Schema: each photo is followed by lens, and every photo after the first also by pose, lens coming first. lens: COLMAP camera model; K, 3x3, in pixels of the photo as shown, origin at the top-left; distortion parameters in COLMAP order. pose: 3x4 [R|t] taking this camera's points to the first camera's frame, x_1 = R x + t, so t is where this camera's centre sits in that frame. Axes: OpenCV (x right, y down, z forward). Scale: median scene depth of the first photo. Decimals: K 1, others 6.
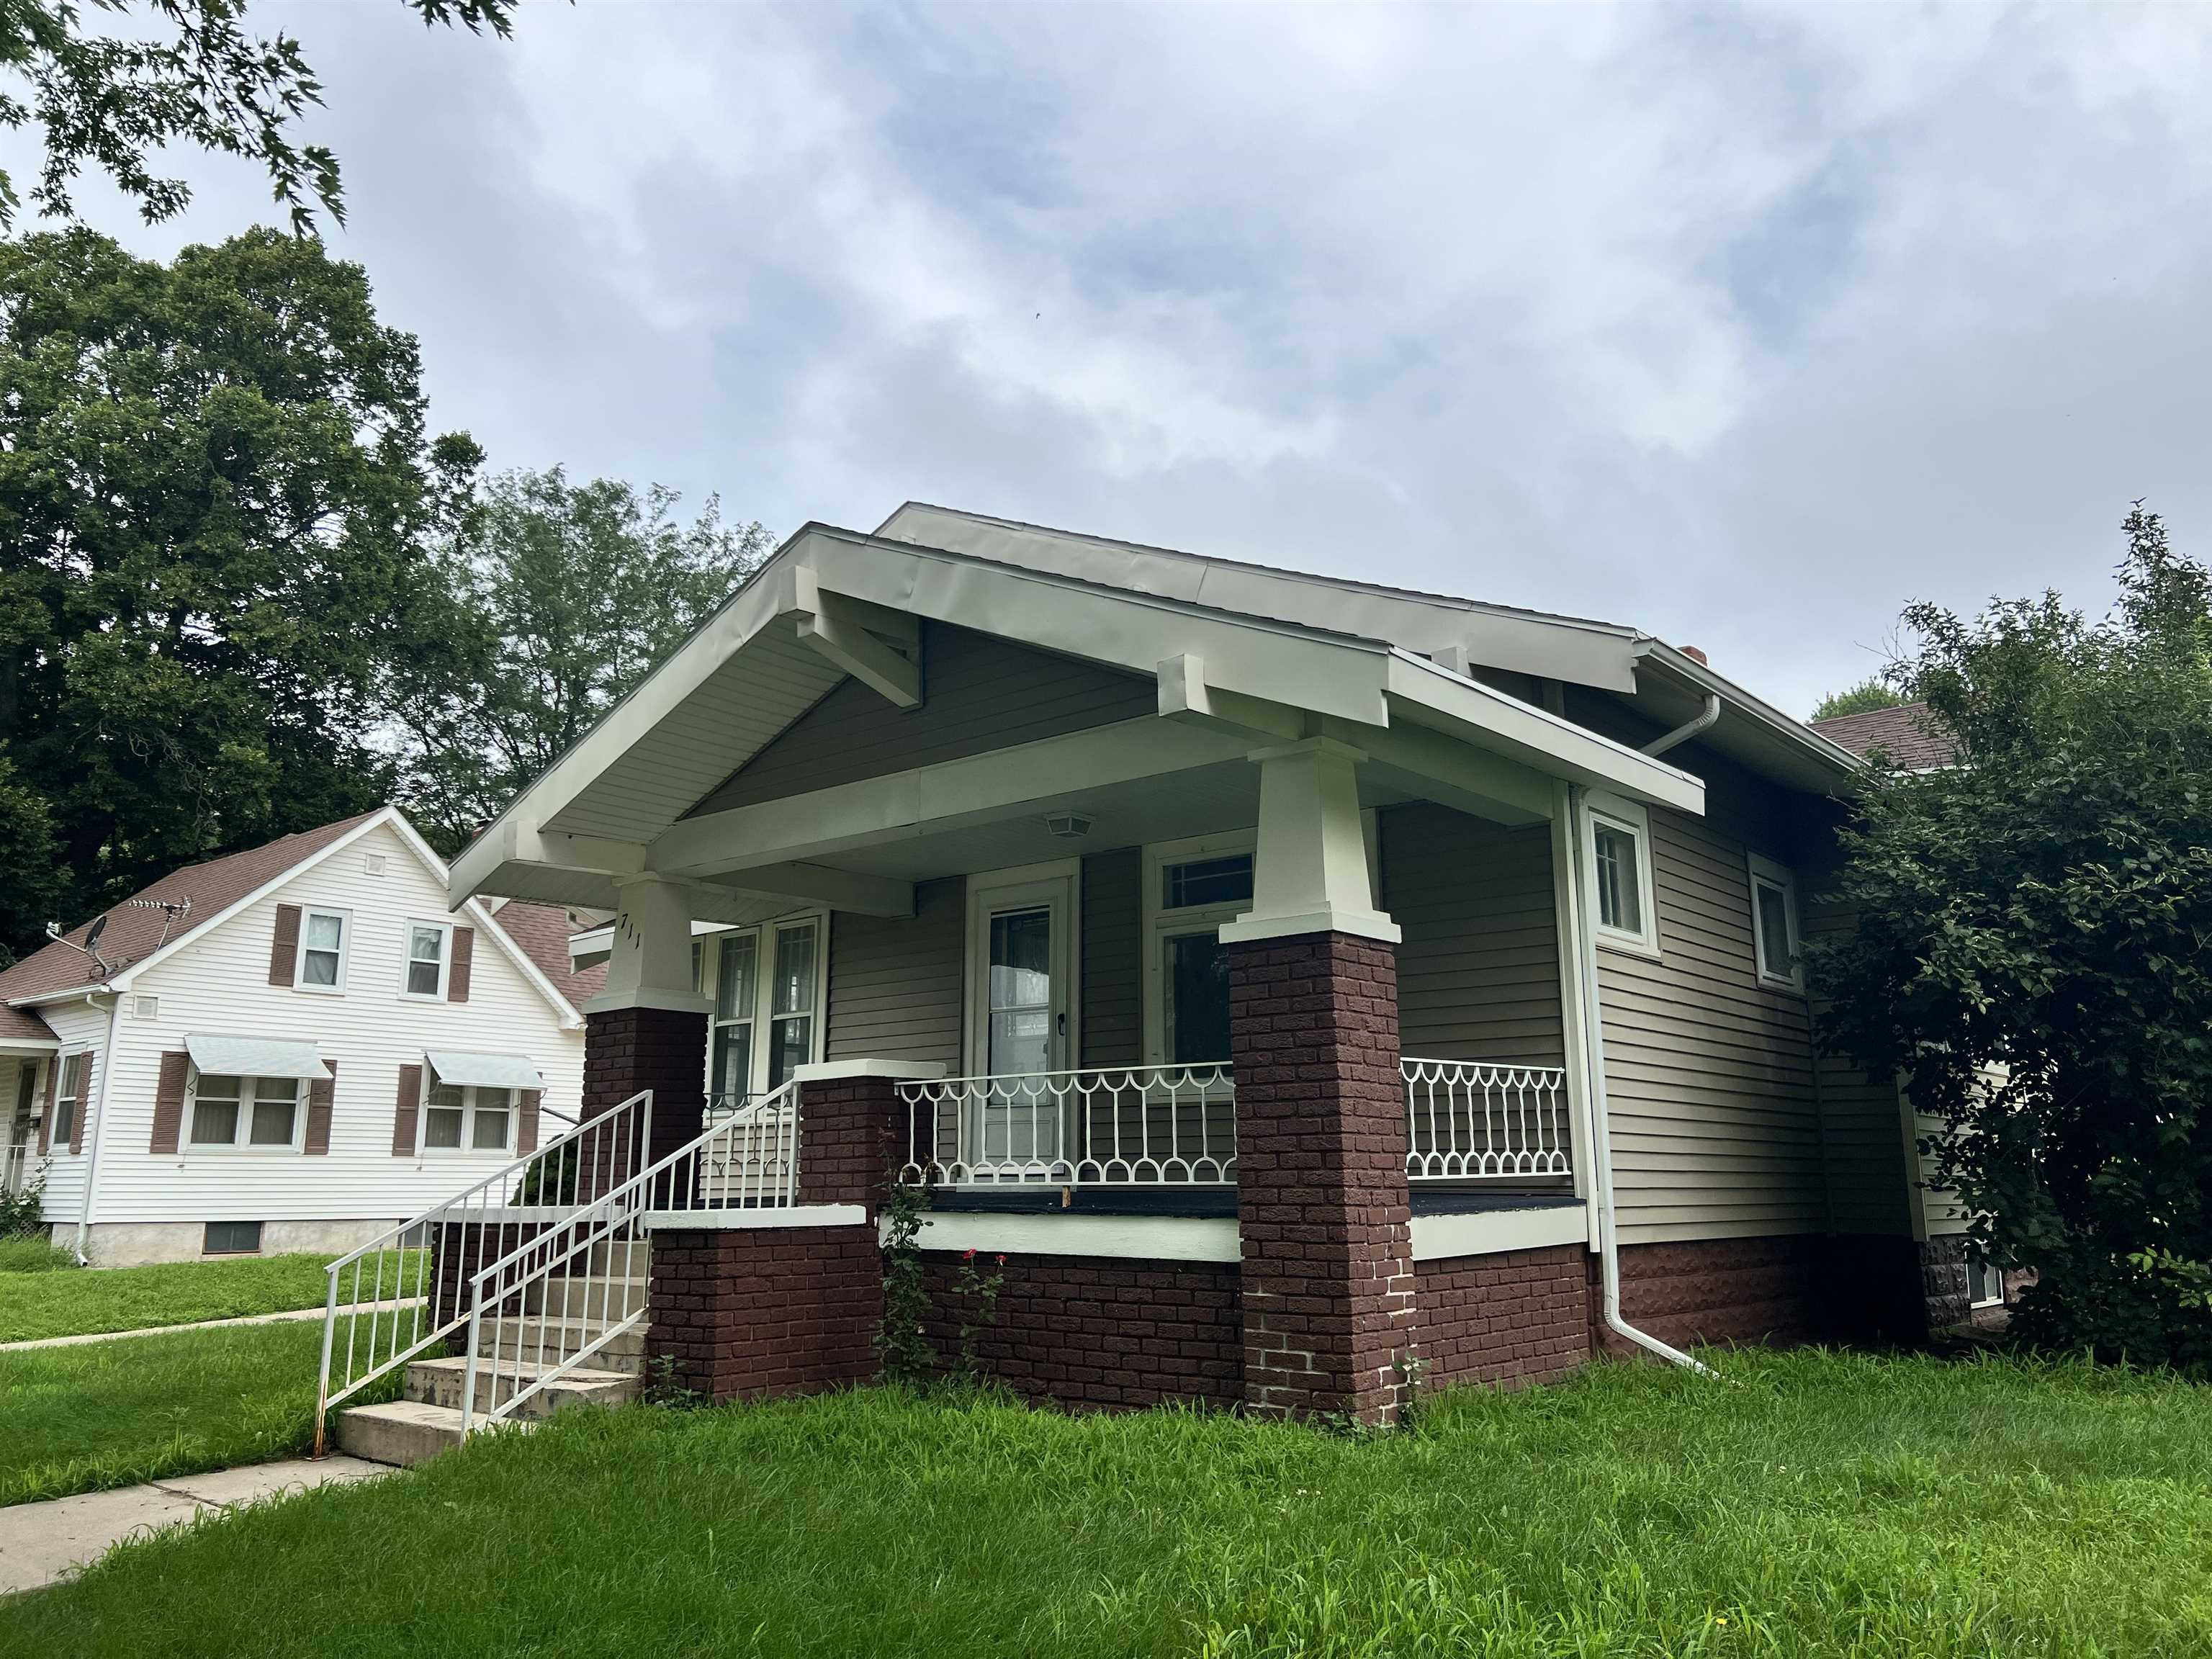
lens RADIAL K [[1664.8, 0, 1106.0], [0, 1664.8, 829.5], [0, 0, 1]] dist [0.056435, -0.210640]
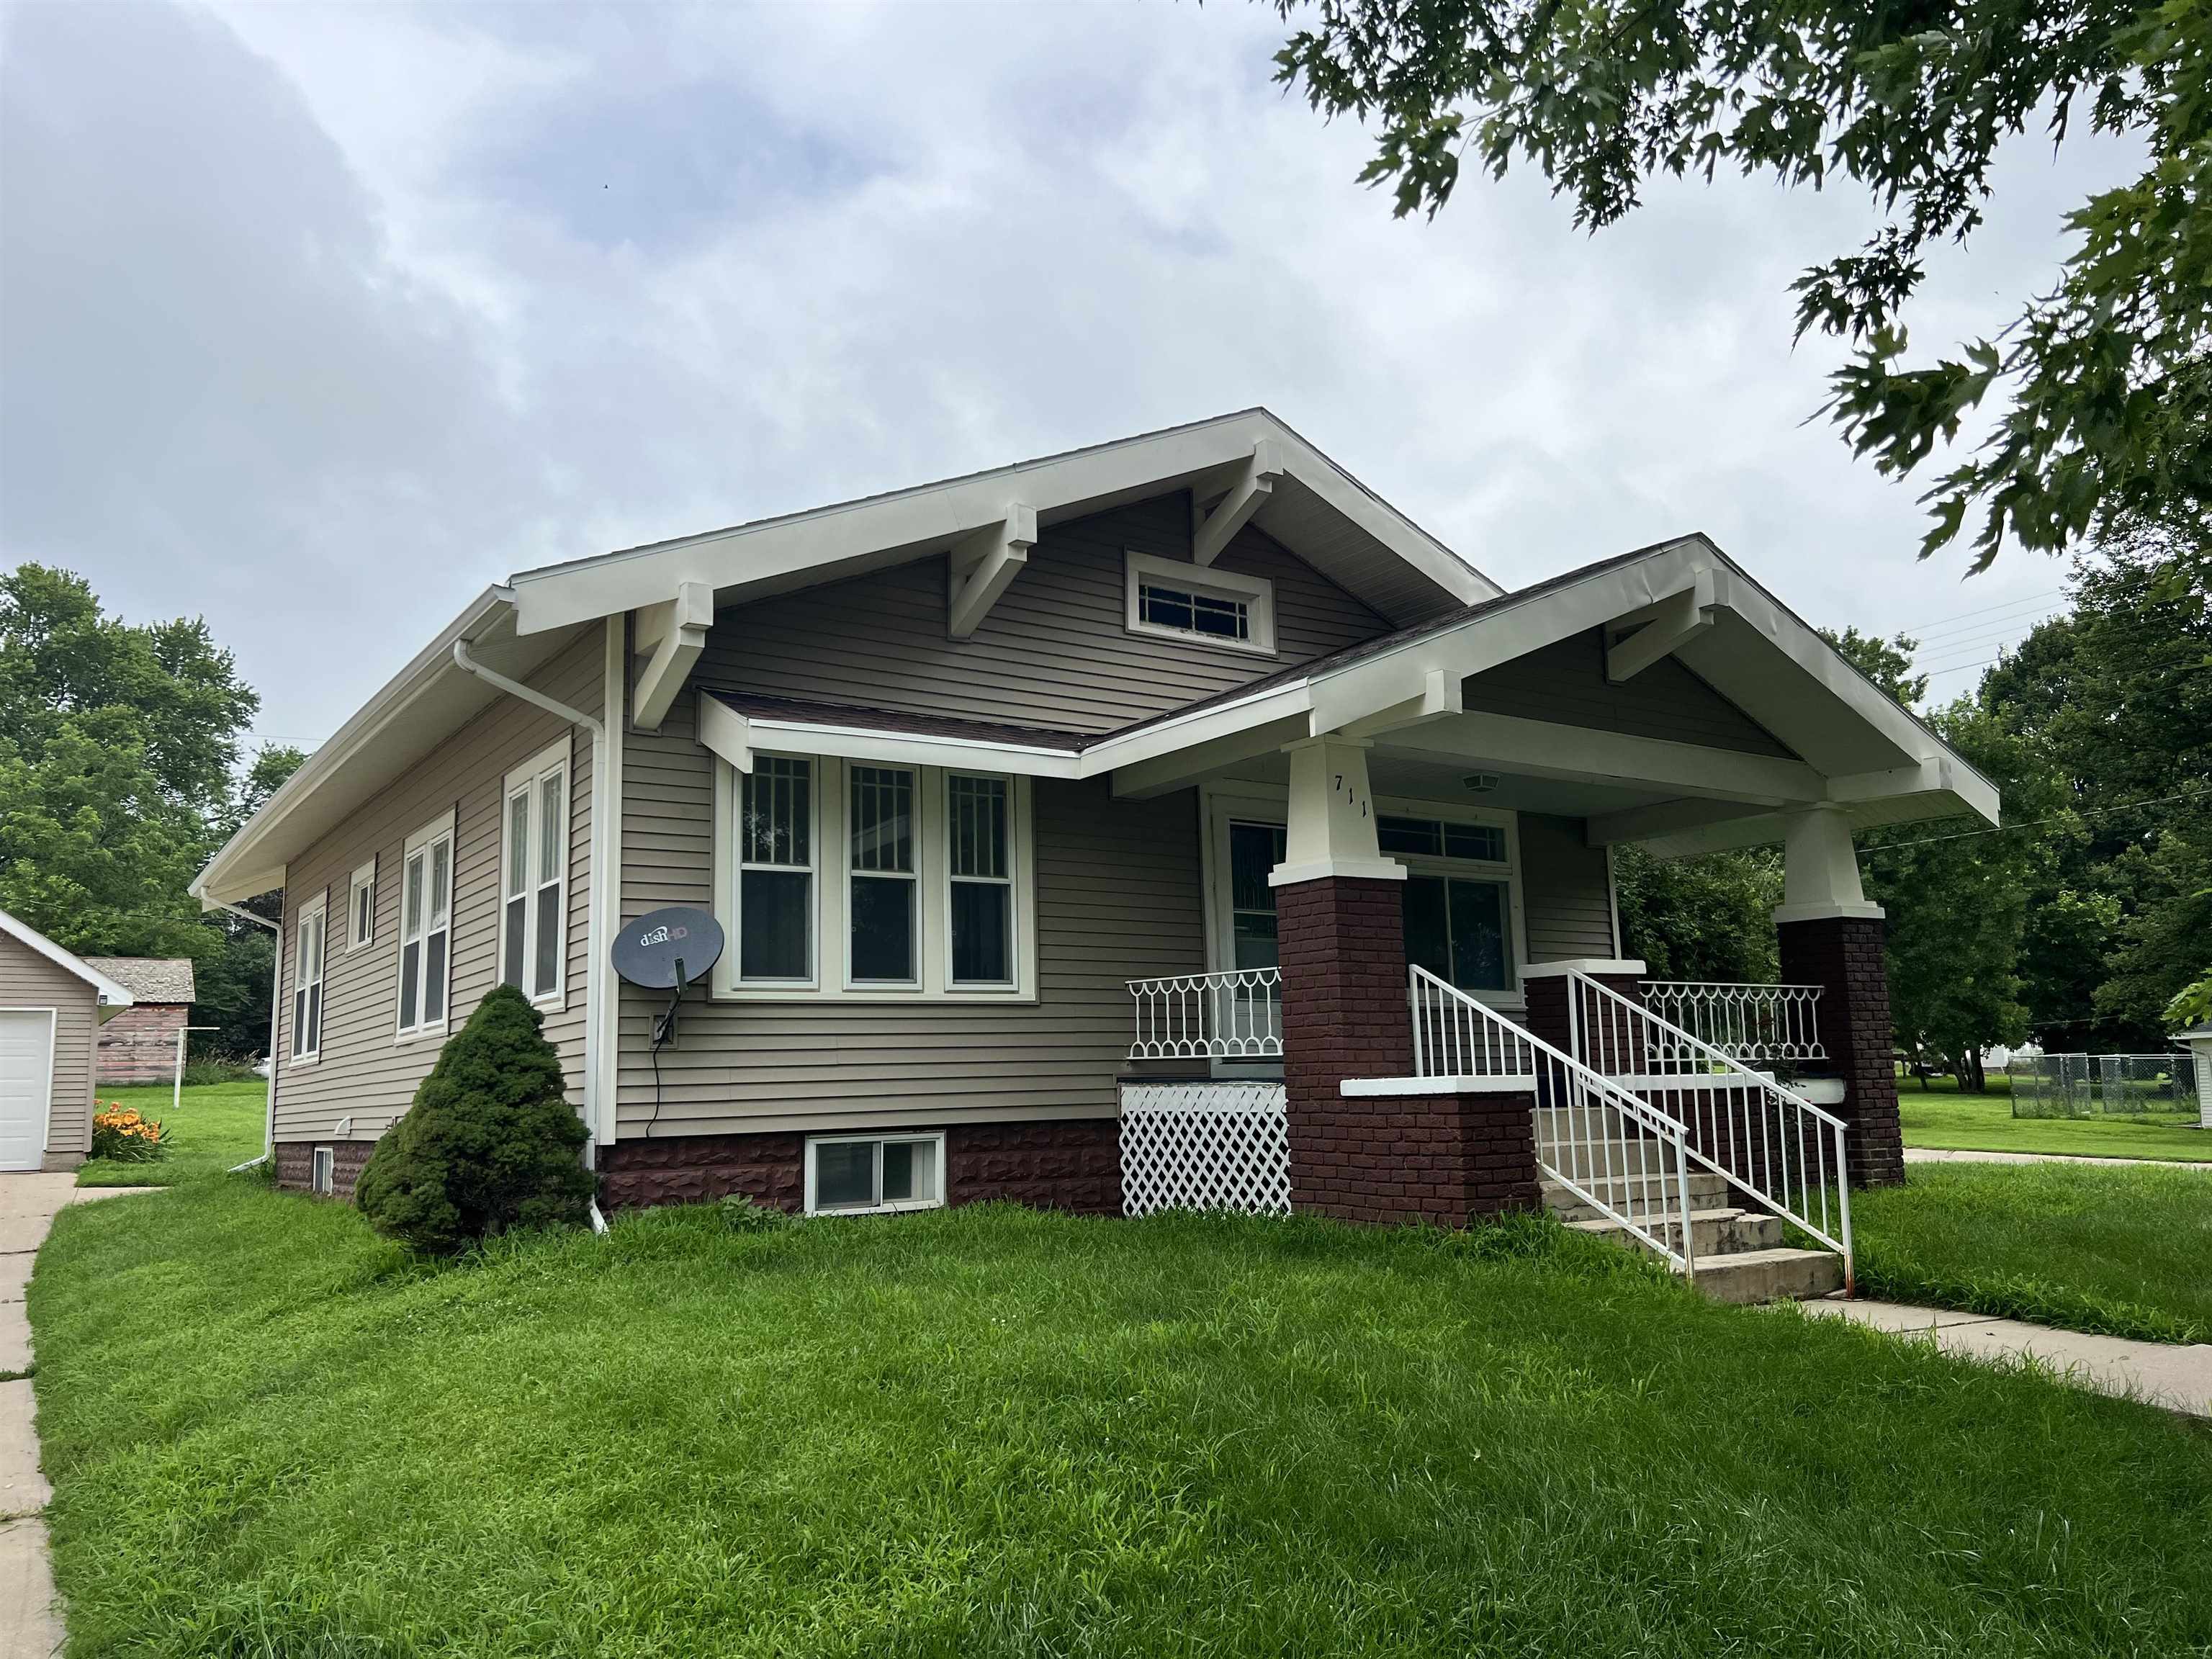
lens RADIAL K [[1706.9, 0, 1103.1], [0, 1706.9, 853.5], [0, 0, 1]] dist [0.164718, -0.565965]
pose [[0.271421, 0.139675, 0.952272, -1.590077], [-0.174495, 0.980158, -0.094030, 0.266245], [-0.946510, -0.140645, 0.290408, 1.076382]]
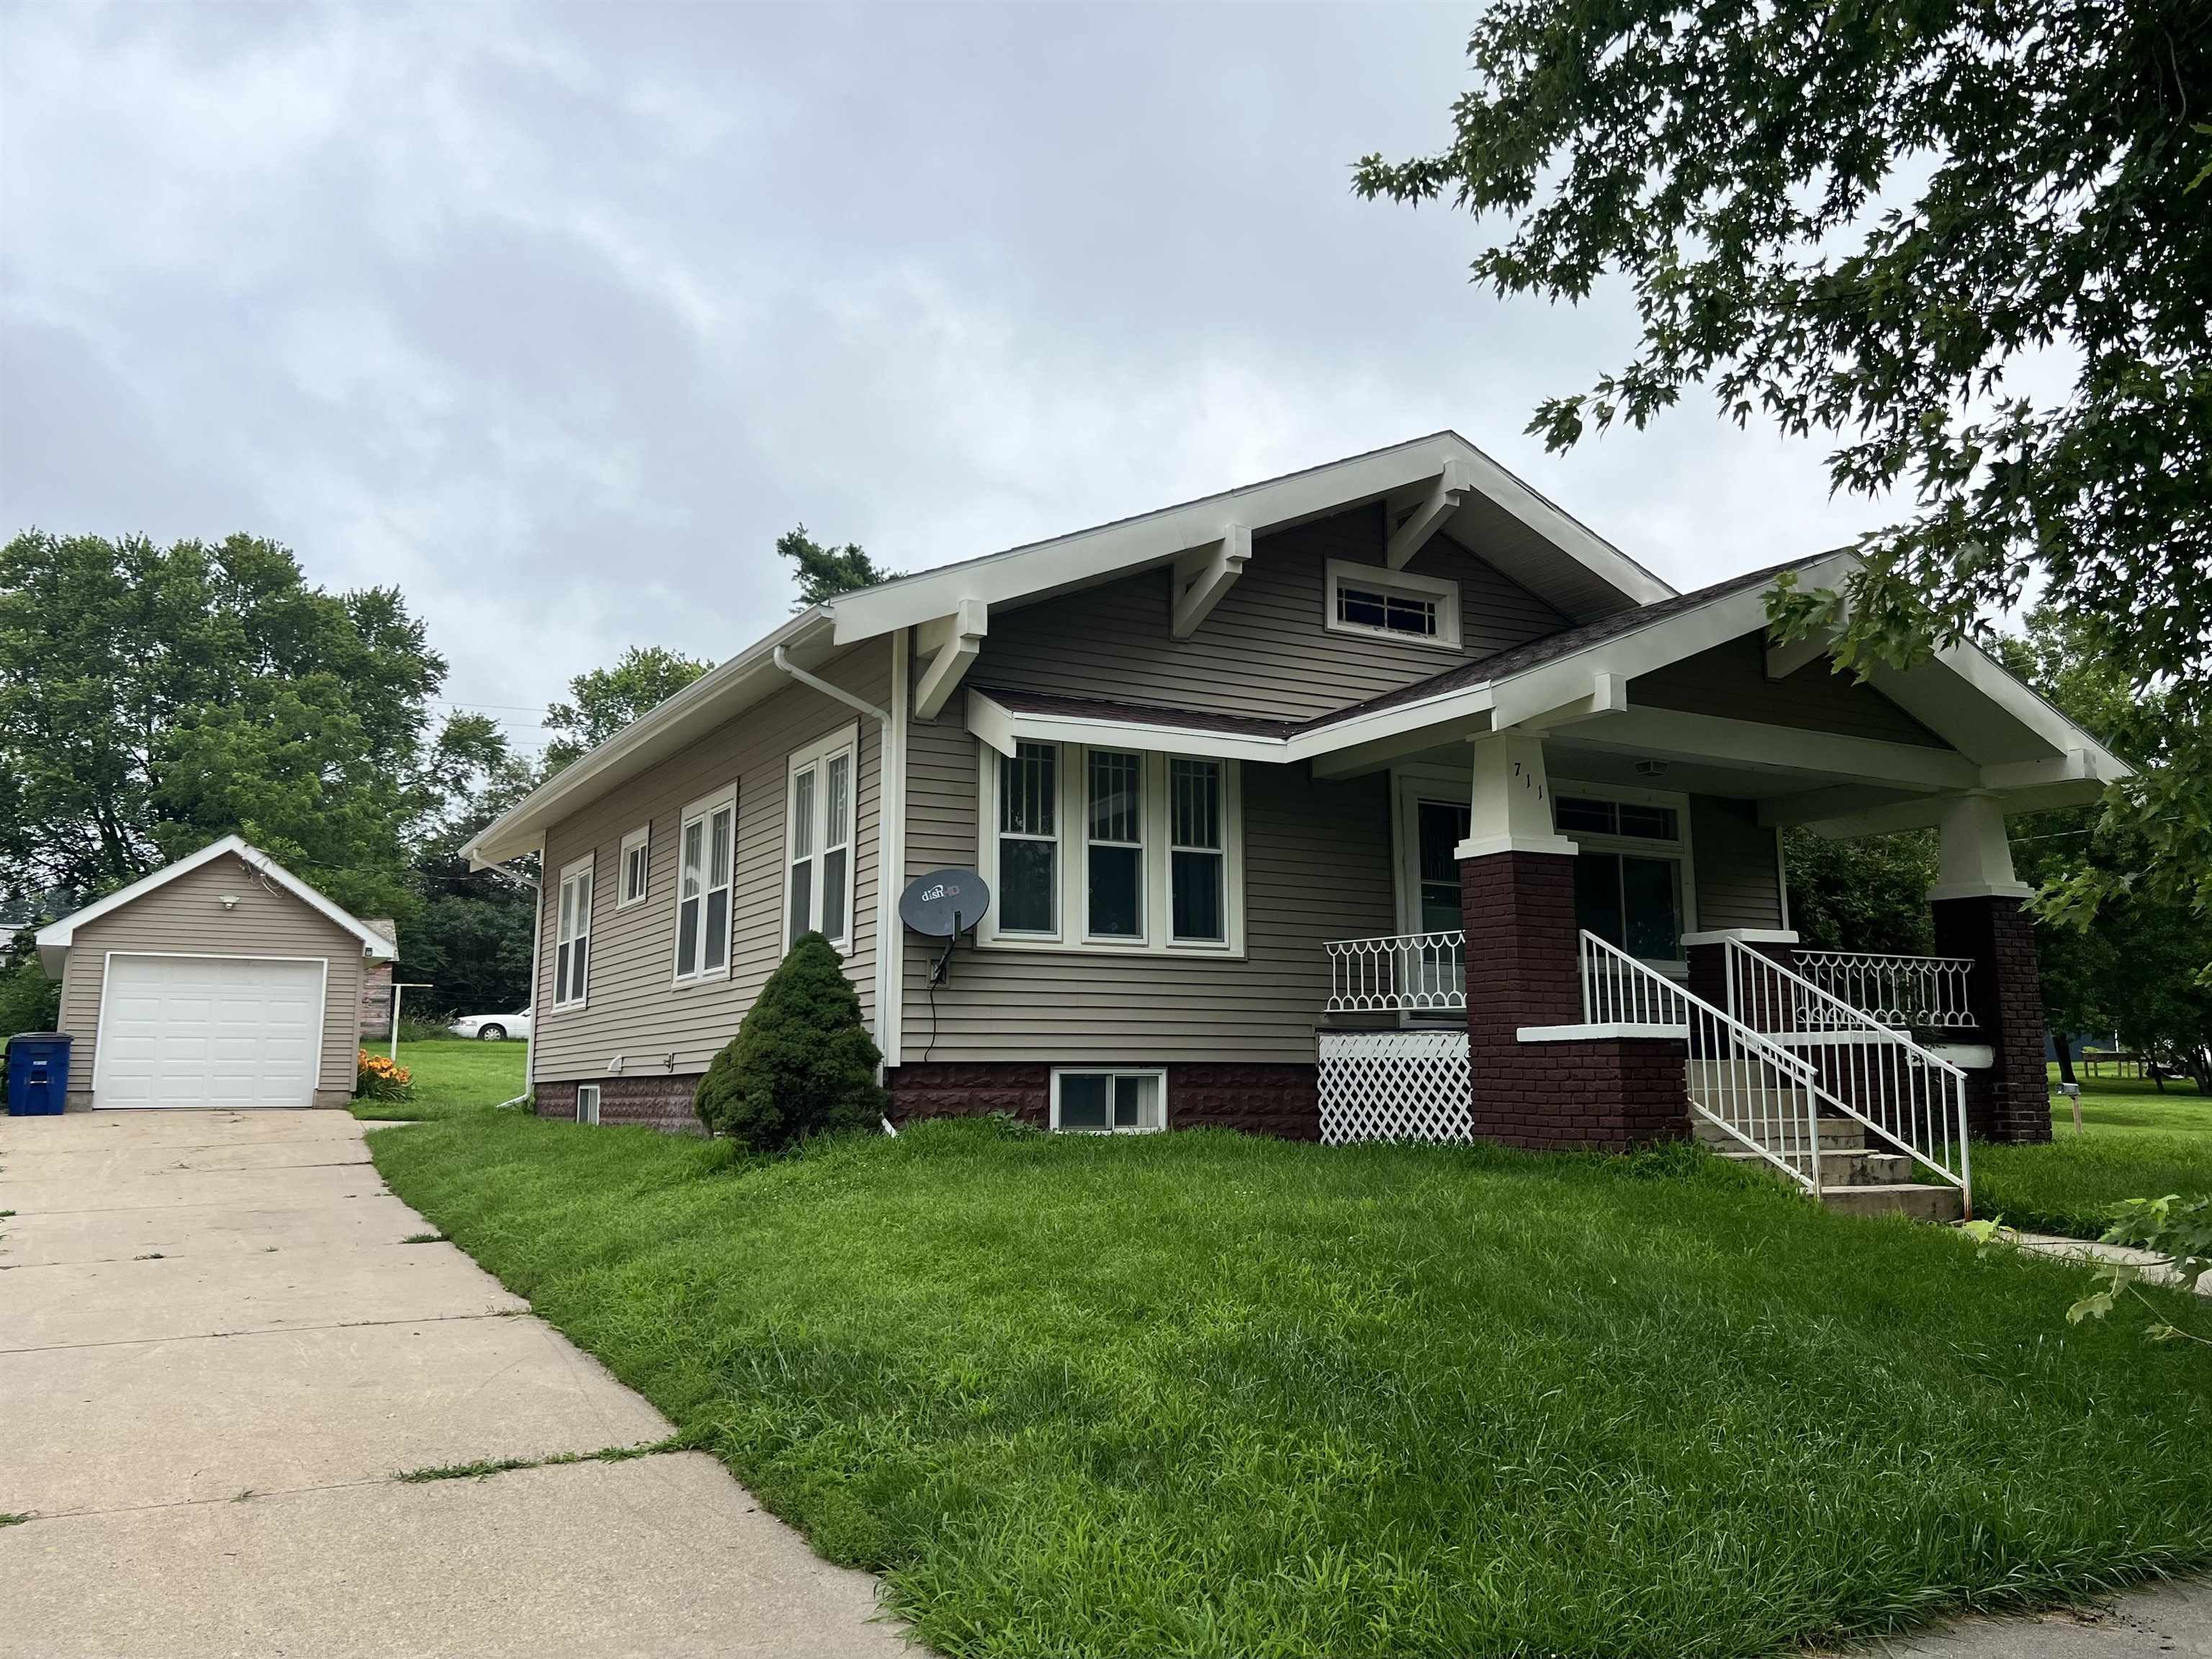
lens RADIAL K [[1830.9, 0, 1110.2], [0, 1830.9, 785.5], [0, 0, 1]] dist [0.147947, -0.412542]
pose [[0.349650, 0.163755, 0.922458, -1.899247], [-0.193584, 0.975986, -0.099880, 0.301088], [-0.916662, -0.143650, 0.372954, 1.019342]]
